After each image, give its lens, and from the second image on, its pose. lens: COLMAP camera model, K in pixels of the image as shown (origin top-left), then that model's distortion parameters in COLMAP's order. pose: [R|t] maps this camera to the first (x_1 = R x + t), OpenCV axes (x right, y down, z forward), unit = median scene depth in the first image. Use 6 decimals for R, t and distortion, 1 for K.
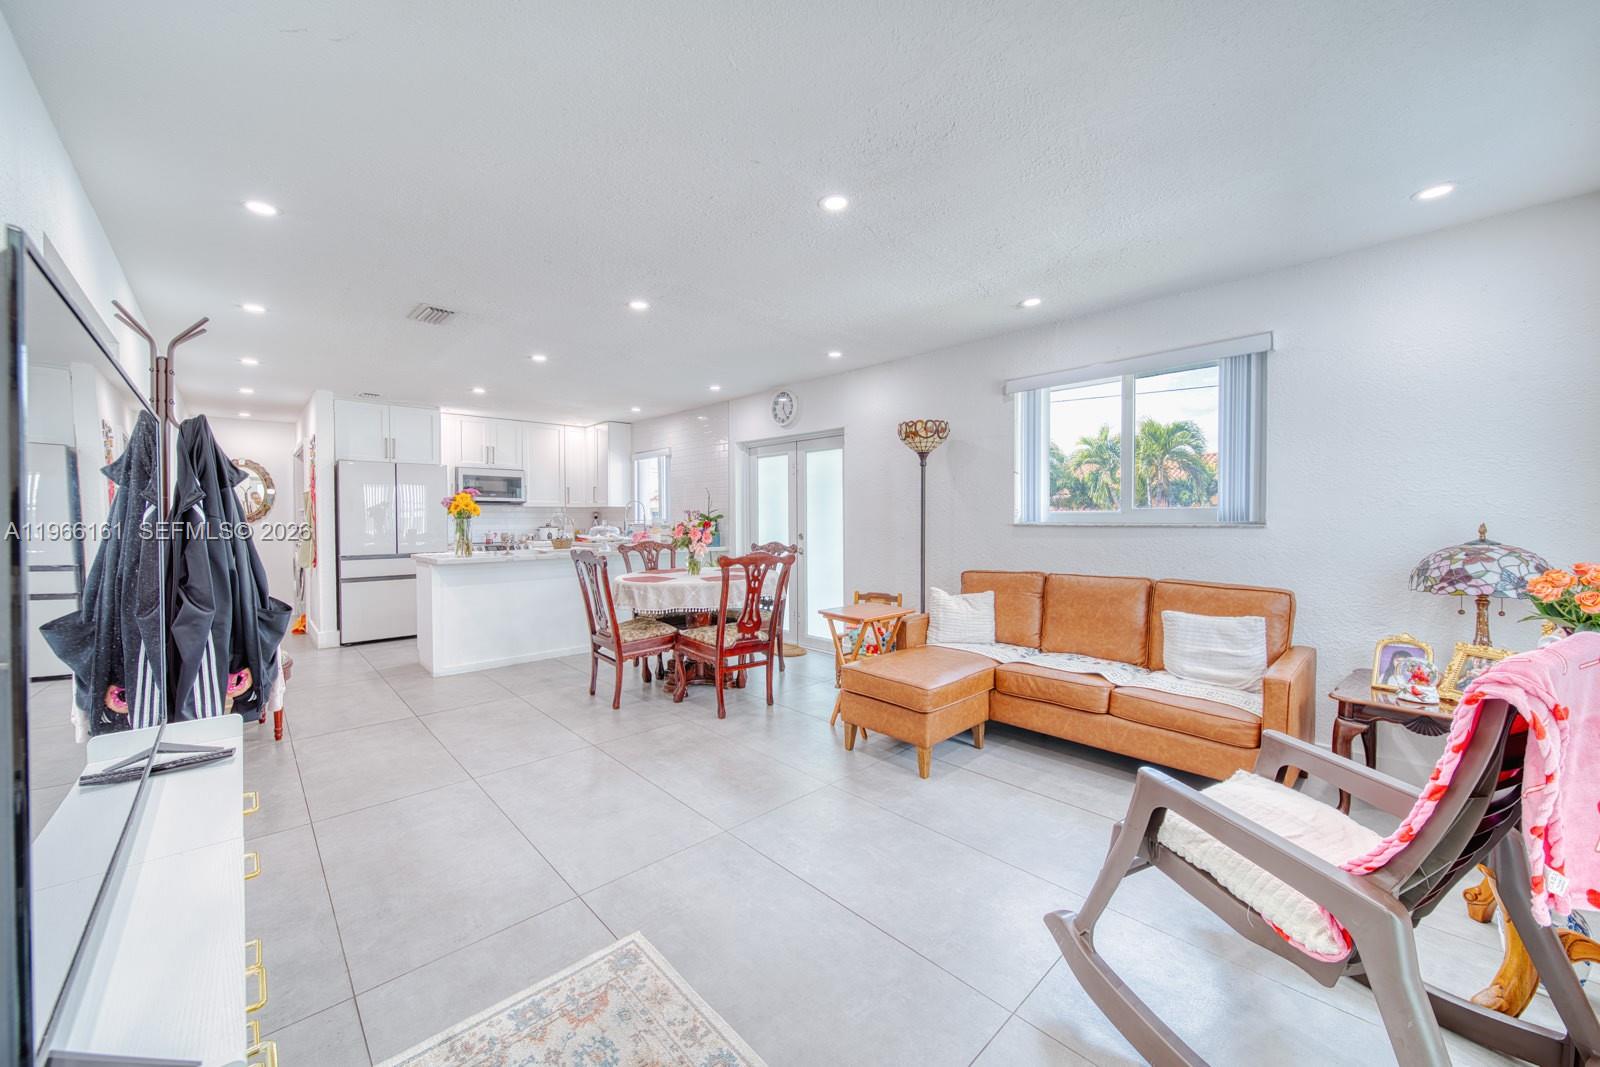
lens RADIAL K [[592.6, 0, 782.6], [0, 592.6, 532.0], [0, 0, 1]] dist [0.000029, -0.000082]
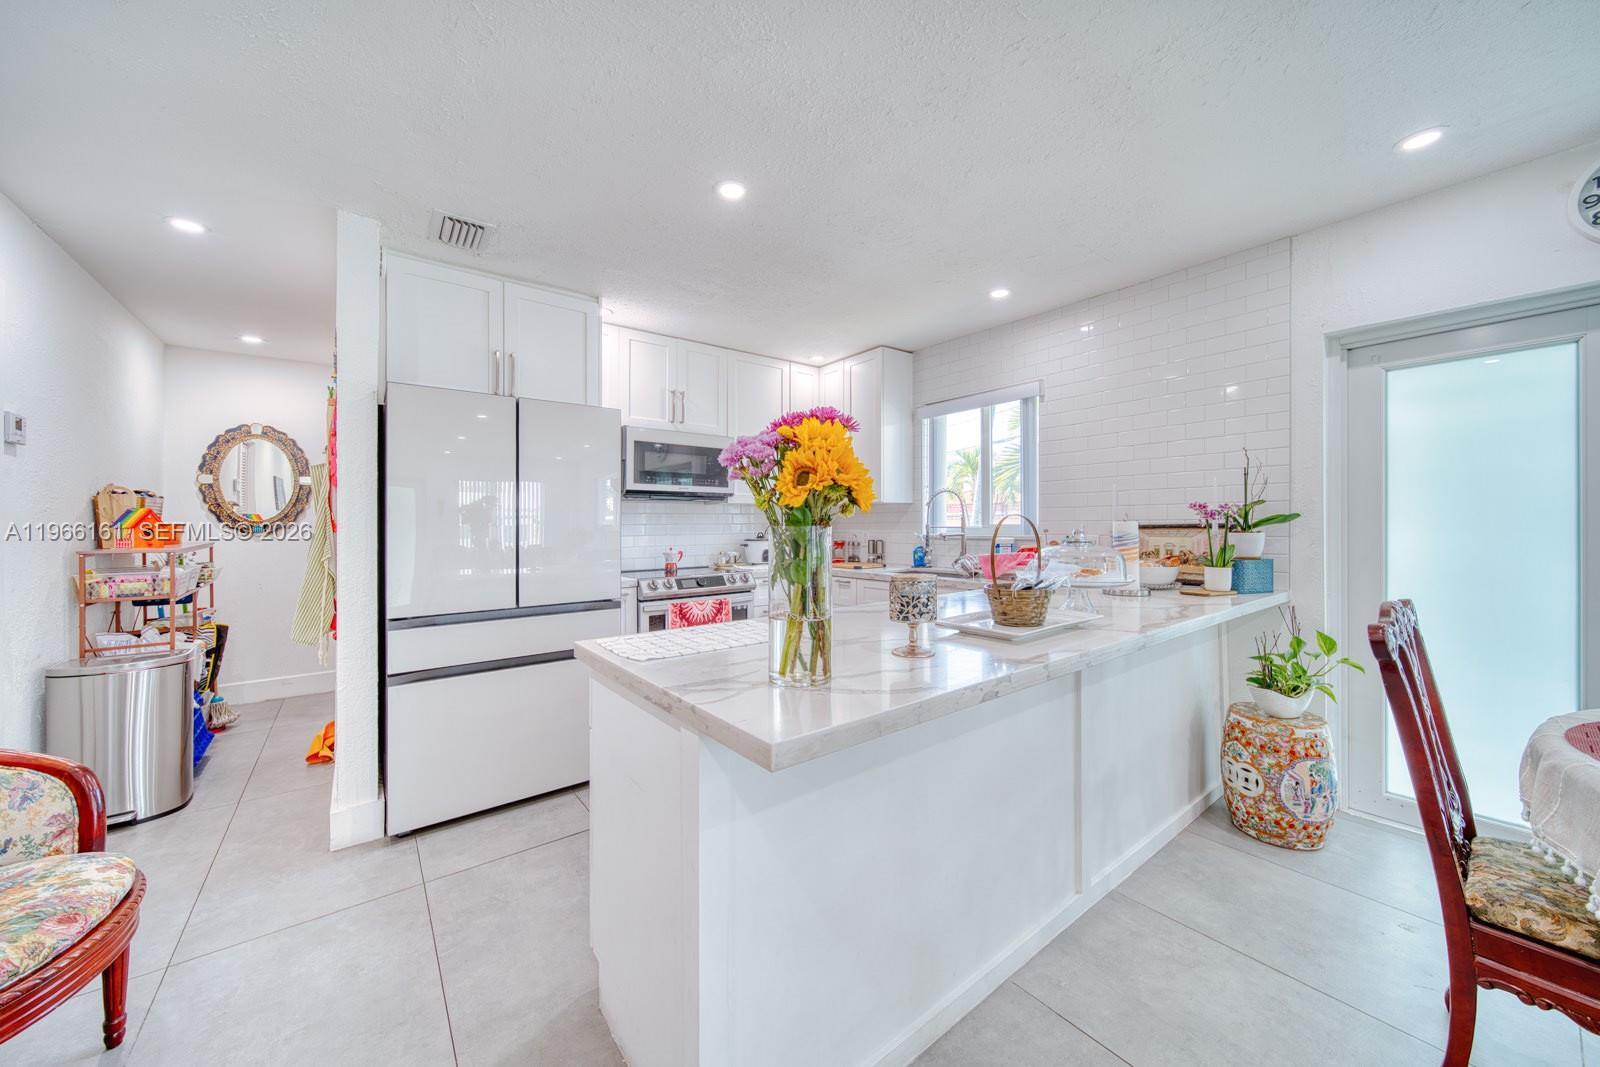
lens RADIAL K [[567.0, 0, 797.3], [0, 567.0, 521.8], [0, 0, 1]] dist [0.000002, -0.001329]
pose [[0.996595, -0.003999, -0.082355, -0.403380], [0.001847, 0.999655, -0.026193, -0.013906], [0.082431, 0.025952, 0.996259, 0.589314]]
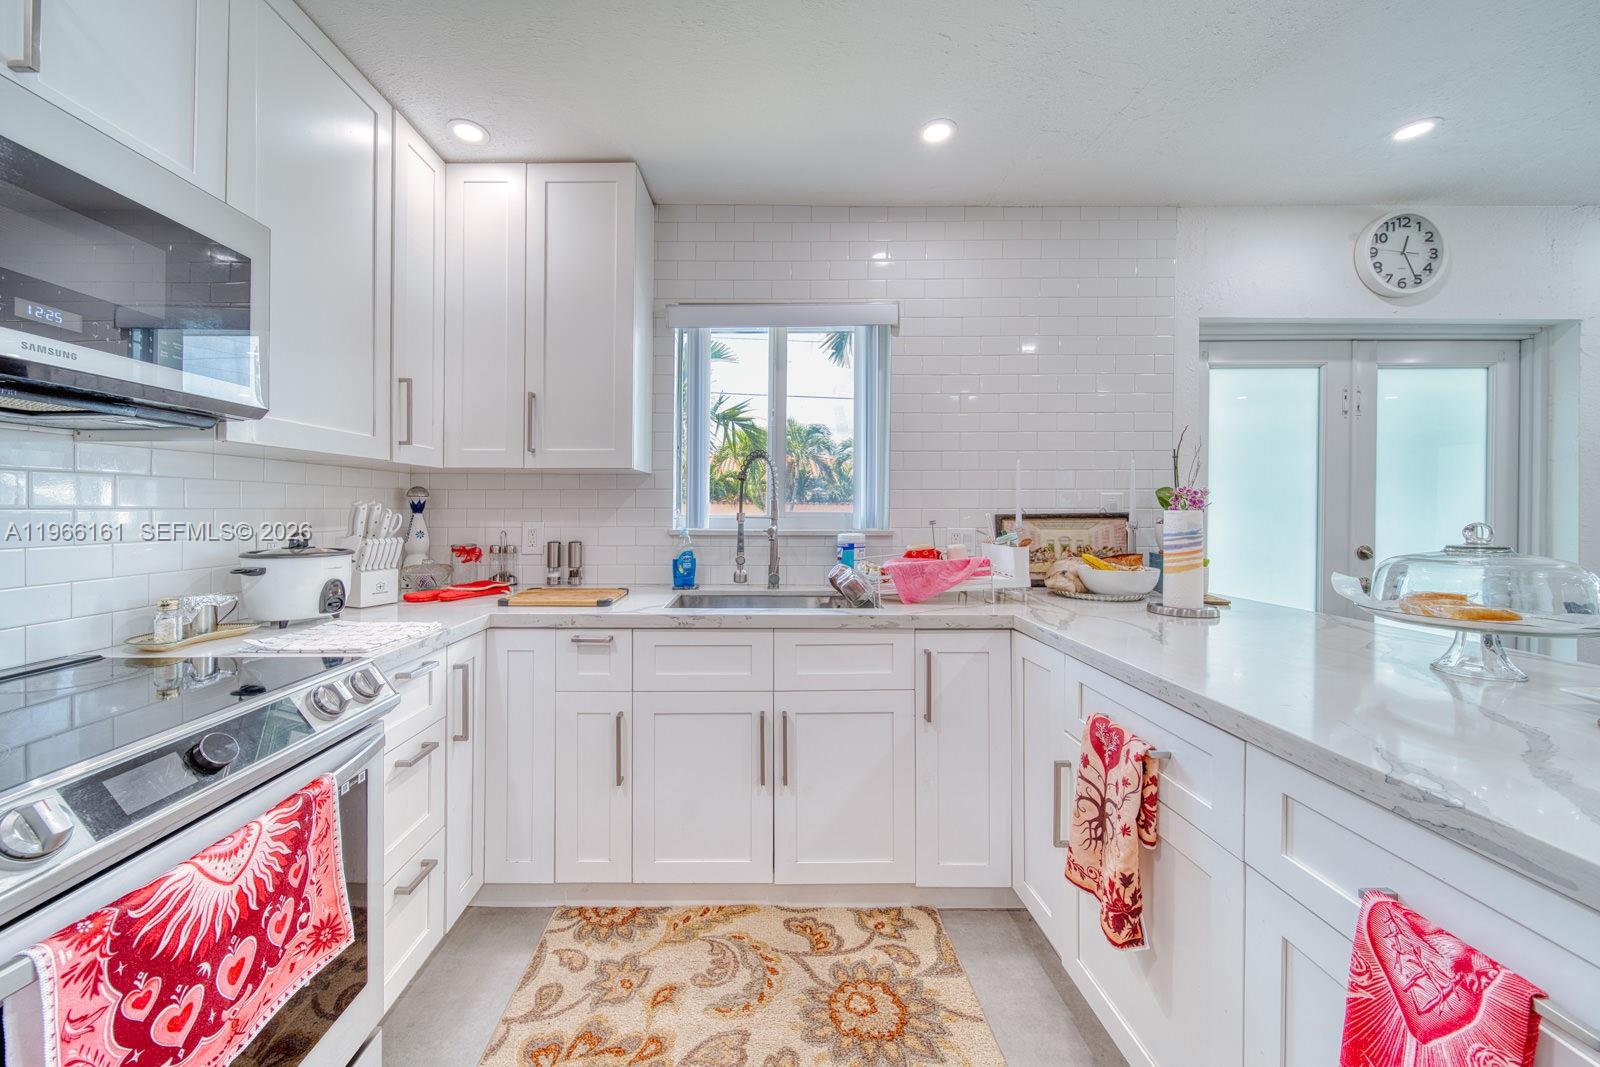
lens RADIAL K [[583.6, 0, 763.2], [0, 583.6, 502.1], [0, 0, 1]] dist [0.002411, -0.001741]
pose [[0.684658, 0.012561, 0.728757, -0.556002], [0.013752, 0.999451, -0.030147, -0.022077], [-0.728735, 0.030662, 0.684109, 0.950174]]
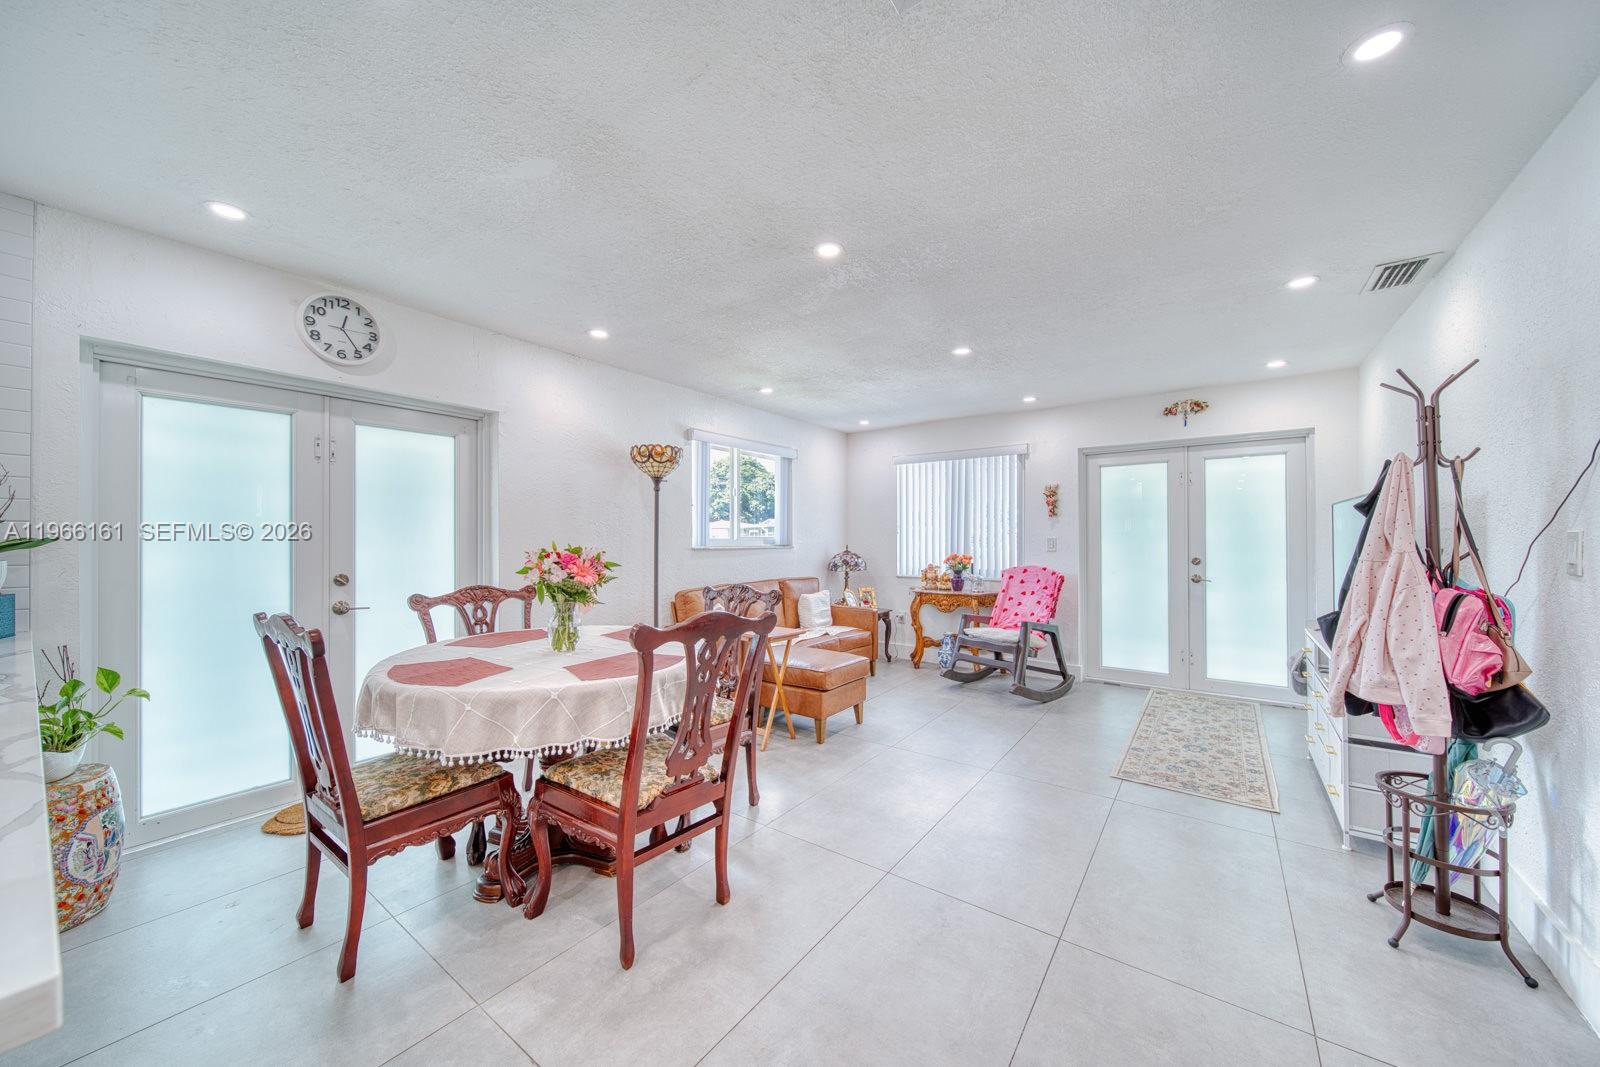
lens RADIAL K [[572.8, 0, 795.0], [0, 572.8, 551.8], [0, 0, 1]] dist [0.000341, -0.000117]
pose [[-0.198085, -0.016365, 0.980048, -0.507837], [0.027229, 0.999383, 0.022191, -0.016308], [-0.979807, 0.031082, -0.197517, 0.650321]]
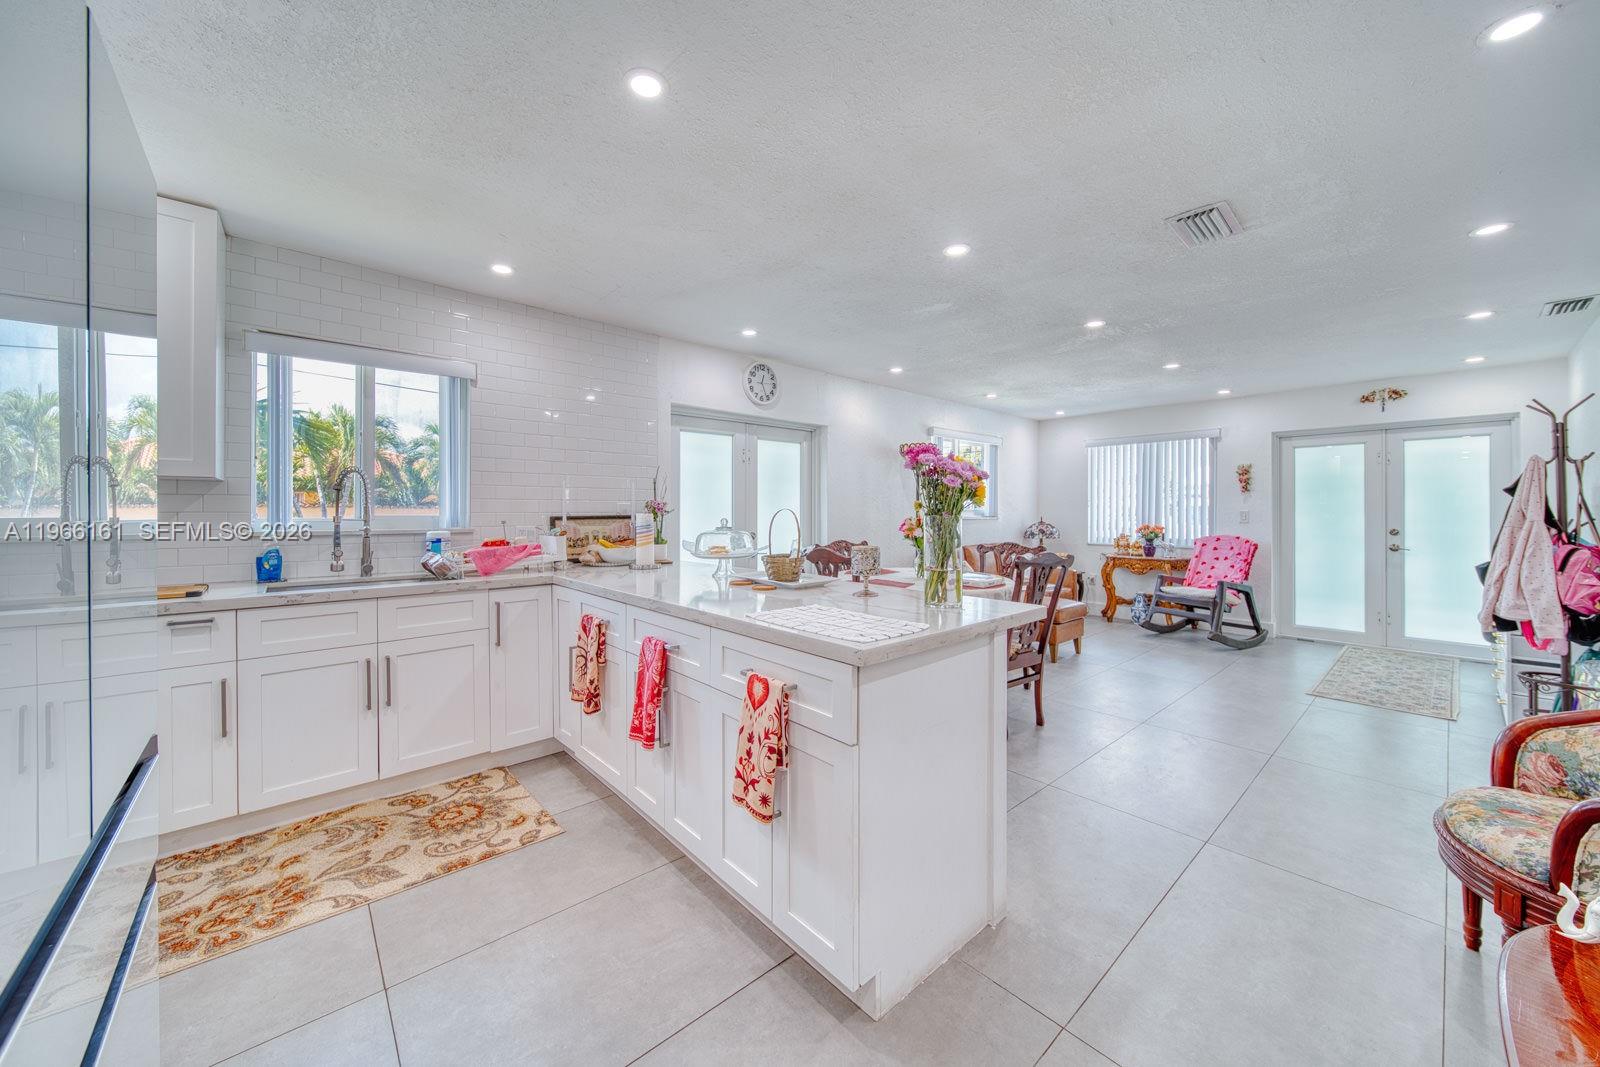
lens RADIAL K [[567.0, 0, 797.3], [0, 567.0, 521.8], [0, 0, 1]] dist [0.000002, -0.001329]
pose [[0.022211, -0.013102, 0.999667, -0.726969], [0.023670, 0.999641, 0.012576, -0.019381], [-0.999473, 0.023383, 0.022513, 0.844414]]
